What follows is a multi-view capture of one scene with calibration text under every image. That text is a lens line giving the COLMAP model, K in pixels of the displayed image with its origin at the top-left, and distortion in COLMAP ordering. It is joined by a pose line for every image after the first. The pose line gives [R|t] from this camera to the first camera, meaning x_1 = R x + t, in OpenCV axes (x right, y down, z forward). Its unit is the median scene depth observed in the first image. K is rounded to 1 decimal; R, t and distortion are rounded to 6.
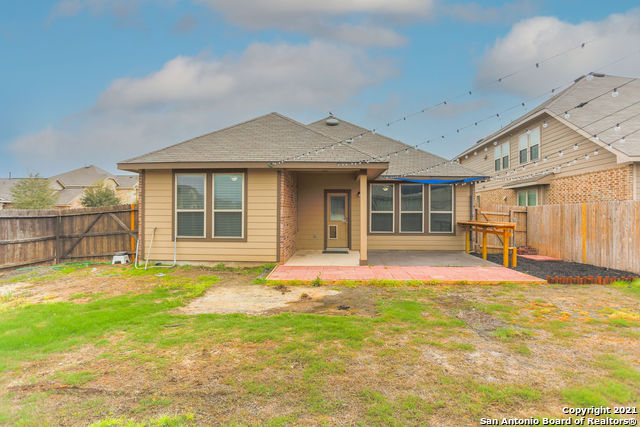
lens RADIAL K [[324.3, 0, 342.2], [0, 324.3, 211.2], [0, 0, 1]] dist [-0.026820, 0.000200]
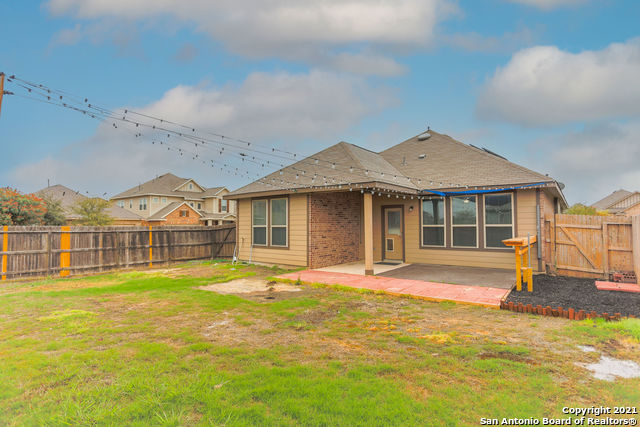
lens RADIAL K [[336.5, 0, 339.8], [0, 336.5, 213.9], [0, 0, 1]] dist [-0.041460, -0.000019]
pose [[0.812094, -0.025929, -0.582950, 0.668927], [0.009792, 0.999477, -0.030814, -0.007077], [0.583444, 0.019316, 0.811924, 0.009268]]
